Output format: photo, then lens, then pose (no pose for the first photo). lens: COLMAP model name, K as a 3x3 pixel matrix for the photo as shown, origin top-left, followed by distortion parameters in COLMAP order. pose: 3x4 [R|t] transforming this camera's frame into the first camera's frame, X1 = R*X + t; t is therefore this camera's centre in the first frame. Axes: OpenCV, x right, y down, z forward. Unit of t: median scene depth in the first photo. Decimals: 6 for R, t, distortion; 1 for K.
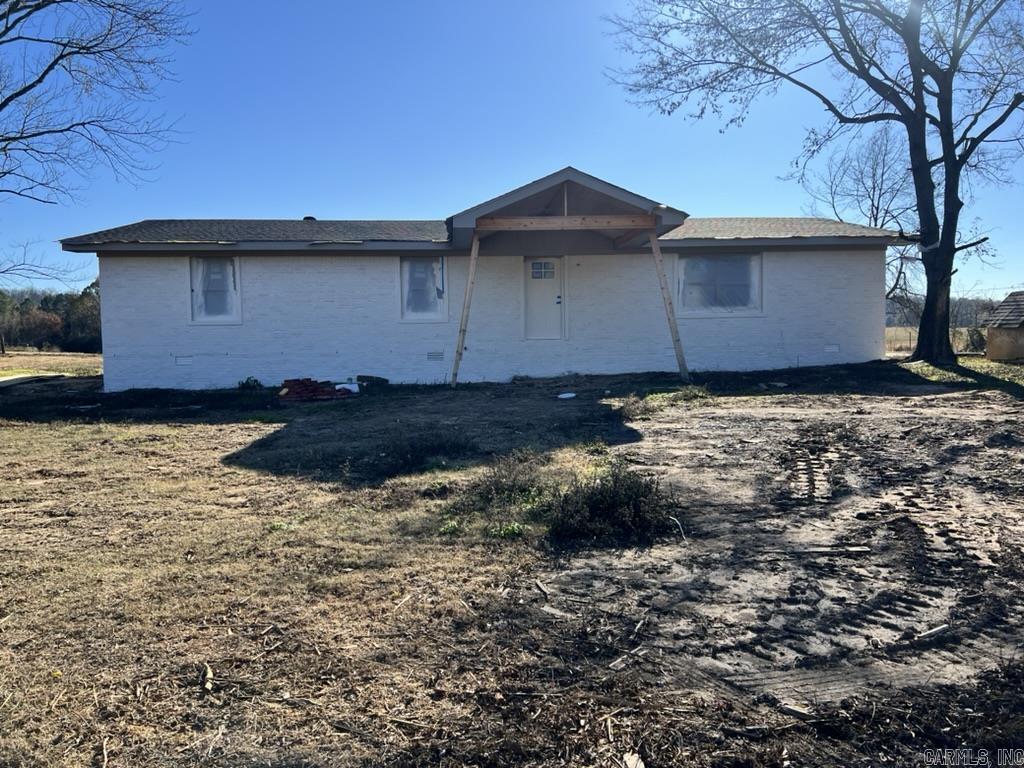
lens RADIAL K [[681.3, 0, 543.5], [0, 681.3, 386.0], [0, 0, 1]] dist [0.042565, -0.031820]
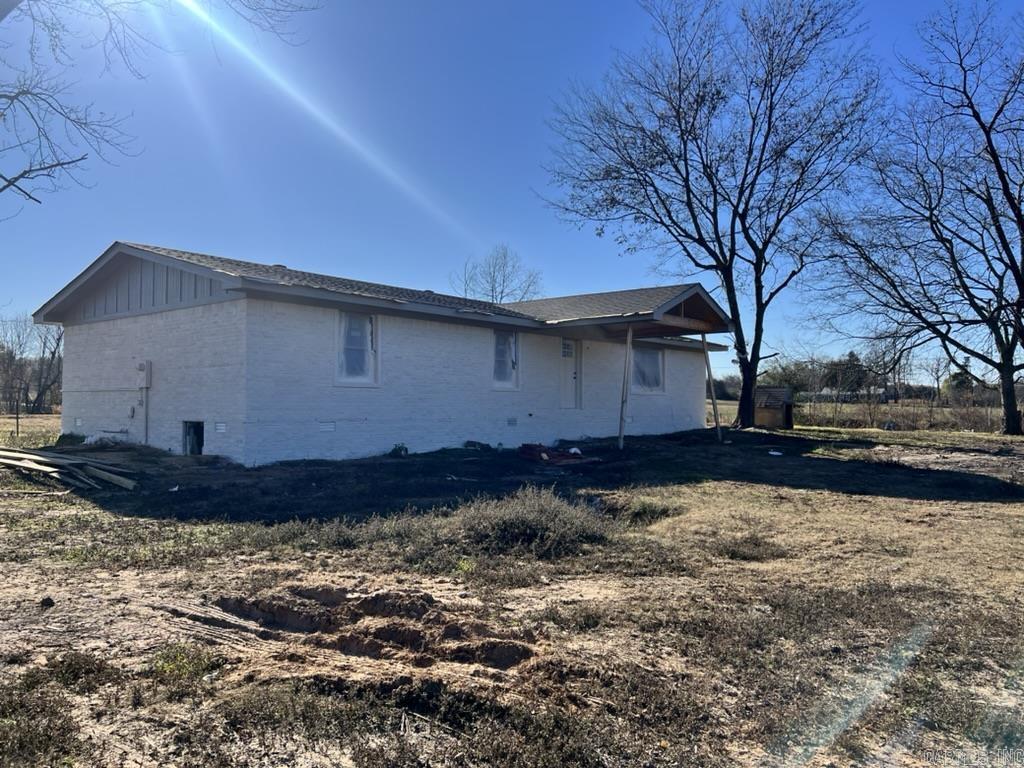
lens RADIAL K [[681.3, 0, 543.5], [0, 681.3, 386.0], [0, 0, 1]] dist [0.042565, -0.031820]
pose [[0.749998, 0.038638, 0.660311, -0.843195], [0.033326, 0.994817, -0.096065, 0.004278], [-0.660600, 0.094054, 0.744823, 0.160664]]
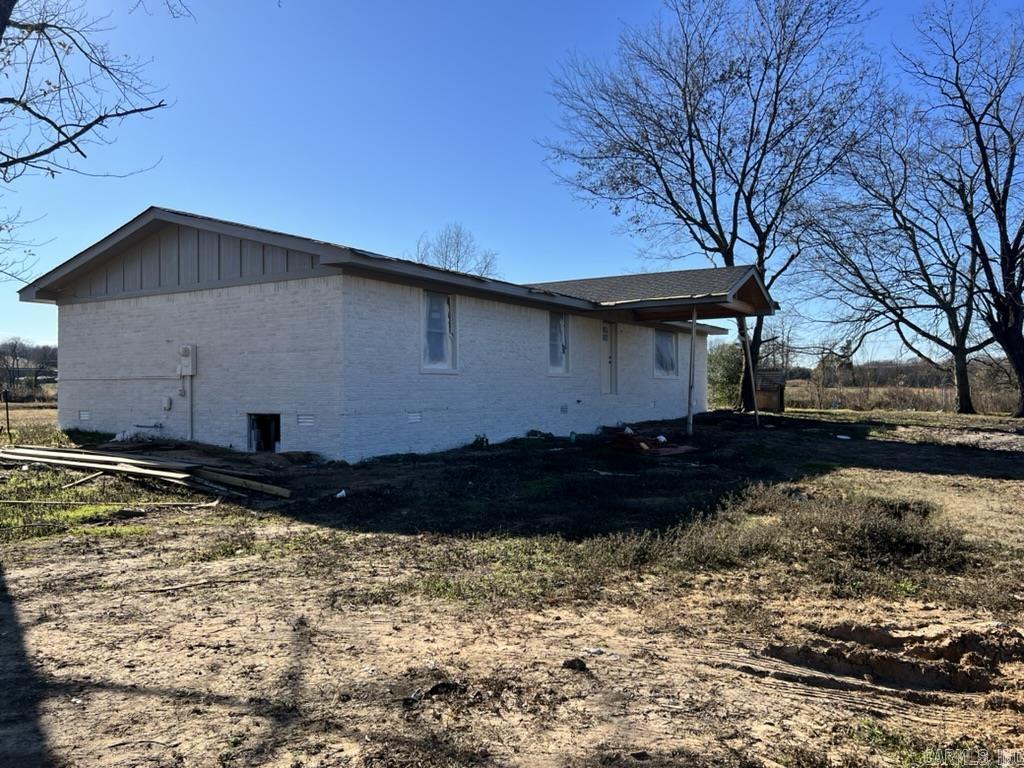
lens RADIAL K [[681.3, 0, 543.5], [0, 681.3, 386.0], [0, 0, 1]] dist [0.042565, -0.031820]
pose [[0.658161, 0.016474, 0.752697, -0.961384], [0.050364, 0.996558, -0.065850, -0.012996], [-0.751191, 0.081249, 0.655066, 0.351963]]
